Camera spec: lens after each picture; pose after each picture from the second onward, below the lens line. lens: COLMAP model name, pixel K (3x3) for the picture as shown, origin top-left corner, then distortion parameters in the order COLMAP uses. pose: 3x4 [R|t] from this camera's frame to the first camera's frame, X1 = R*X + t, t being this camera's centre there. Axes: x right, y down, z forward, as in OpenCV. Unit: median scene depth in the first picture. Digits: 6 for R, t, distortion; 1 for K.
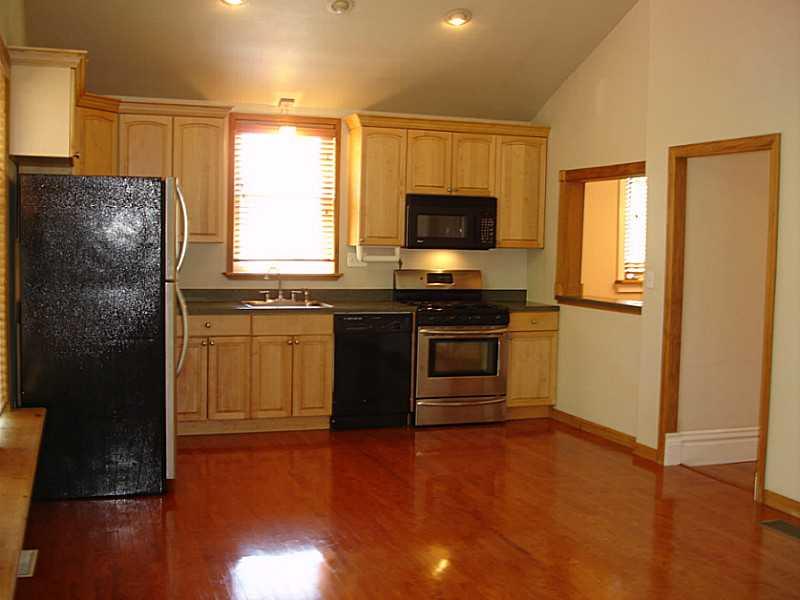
lens RADIAL K [[923.9, 0, 400.0], [0, 923.9, 300.0], [0, 0, 1]] dist [-0.014132, -0.332969]
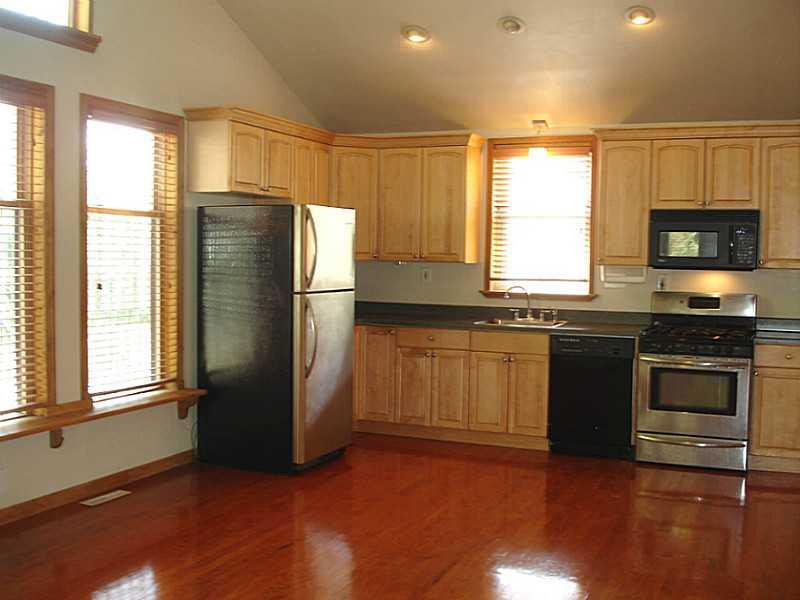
lens RADIAL K [[923.9, 0, 400.0], [0, 923.9, 300.0], [0, 0, 1]] dist [-0.014132, -0.332969]
pose [[0.747854, 0.024804, -0.663400, 0.438078], [-0.044458, 0.998930, -0.012769, -0.001598], [0.662373, 0.039043, 0.748156, 0.149626]]
